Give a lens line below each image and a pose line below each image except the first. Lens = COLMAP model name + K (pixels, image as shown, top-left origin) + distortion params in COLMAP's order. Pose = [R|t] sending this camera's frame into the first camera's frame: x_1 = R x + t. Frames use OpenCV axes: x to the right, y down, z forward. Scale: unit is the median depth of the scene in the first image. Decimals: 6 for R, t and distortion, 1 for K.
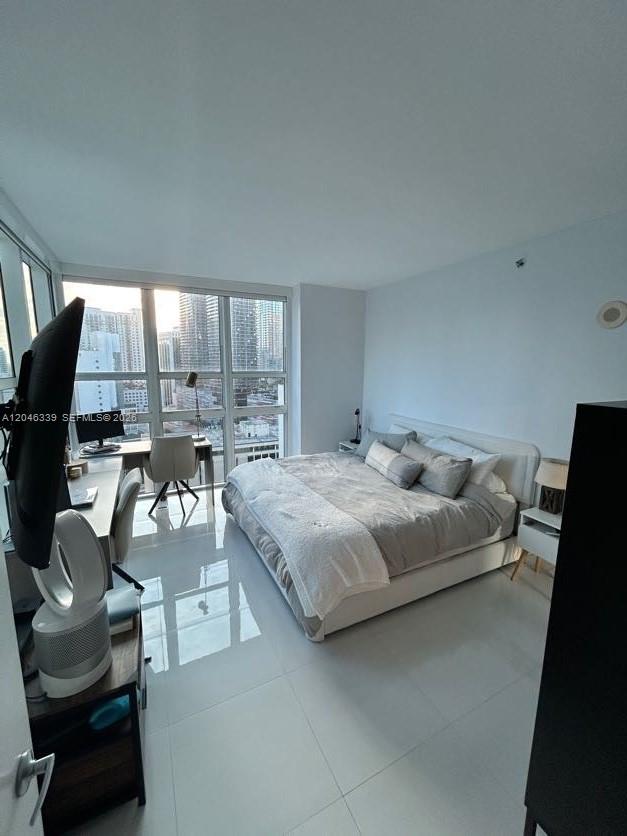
lens RADIAL K [[340.2, 0, 314.2], [0, 340.2, 417.4], [0, 0, 1]] dist [0.000941, 0.000297]
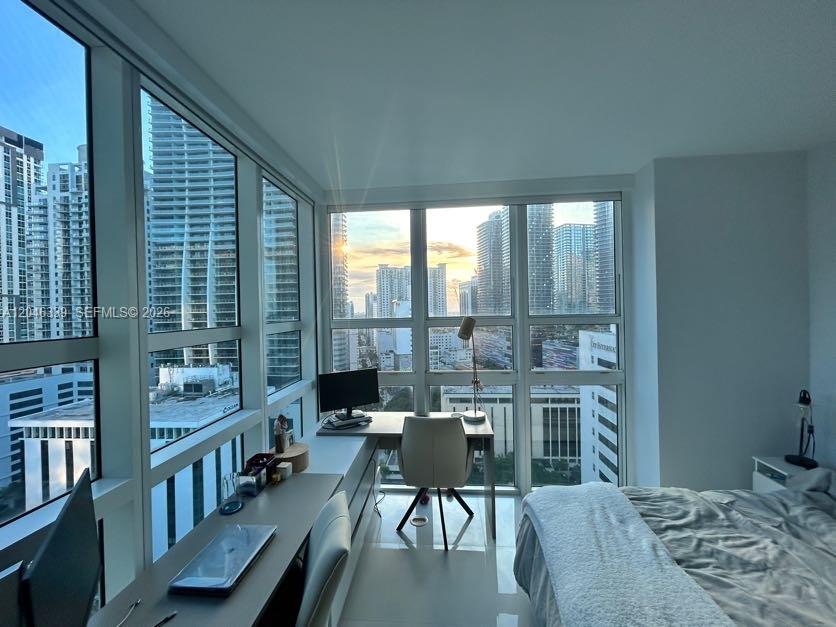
lens RADIAL K [[340.2, 0, 417.5], [0, 340.2, 310.8], [0, 0, 1]] dist [0.000941, 0.000297]
pose [[0.855290, -0.021523, -0.517703, -0.092149], [-0.056405, 0.989332, -0.134315, -0.046320], [0.515071, 0.144079, 0.844952, 0.361166]]
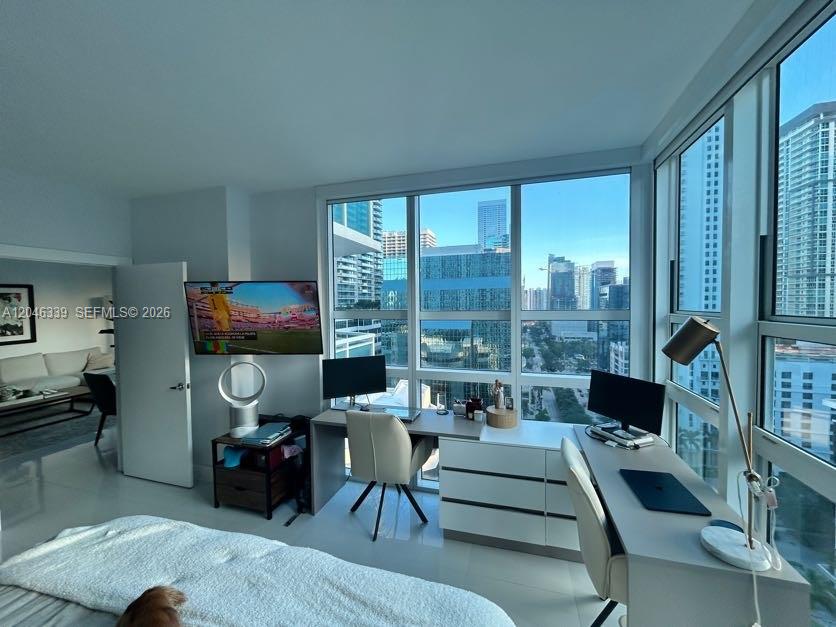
lens RADIAL K [[339.3, 0, 416.6], [0, 339.3, 311.4], [0, 0, 1]] dist [0.000016, 0.000477]
pose [[-0.686914, 0.021835, -0.726411, 0.040246], [-0.107781, 0.985434, 0.131541, -0.141485], [0.718702, 0.168651, -0.674555, 0.961007]]
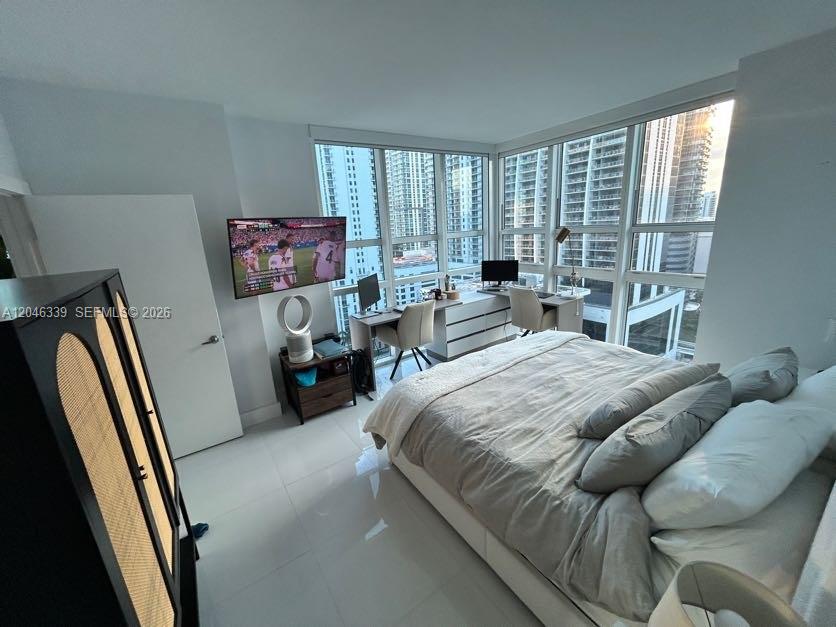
lens RADIAL K [[340.8, 0, 415.0], [0, 340.8, 312.9], [0, 0, 1]] dist [-0.000906, -0.000003]
pose [[0.134500, 0.237885, -0.961936, 0.529935], [-0.094424, 0.969416, 0.226532, -0.071558], [0.986404, 0.060361, 0.152849, 0.426331]]
